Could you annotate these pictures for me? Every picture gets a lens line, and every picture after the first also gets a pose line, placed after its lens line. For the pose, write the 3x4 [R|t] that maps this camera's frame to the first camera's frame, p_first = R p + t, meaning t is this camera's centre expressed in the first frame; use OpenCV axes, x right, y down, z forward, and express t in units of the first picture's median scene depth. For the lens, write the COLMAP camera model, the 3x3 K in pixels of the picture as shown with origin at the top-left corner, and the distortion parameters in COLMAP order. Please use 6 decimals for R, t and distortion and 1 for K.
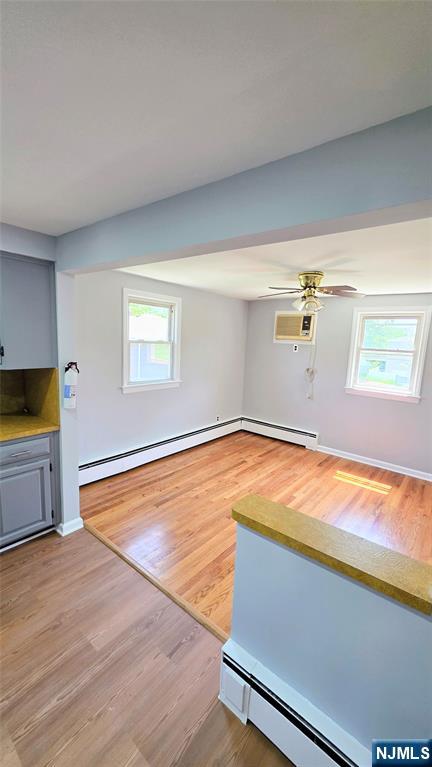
lens RADIAL K [[306.1, 0, 216.0], [0, 306.1, 383.5], [0, 0, 1]] dist [0.000002, 0.000014]
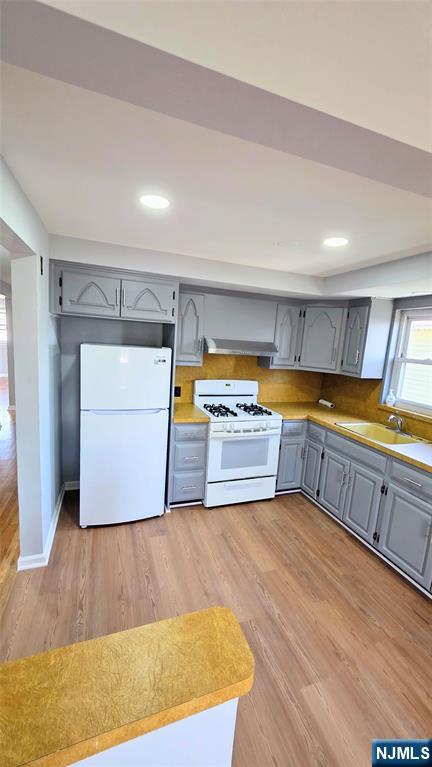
lens RADIAL K [[306.1, 0, 216.0], [0, 306.1, 383.5], [0, 0, 1]] dist [0.000002, 0.000014]
pose [[-0.504440, 0.016744, -0.863284, 0.485094], [-0.249103, 0.954478, 0.164070, -0.058689], [0.826733, 0.297810, -0.477306, 0.949171]]
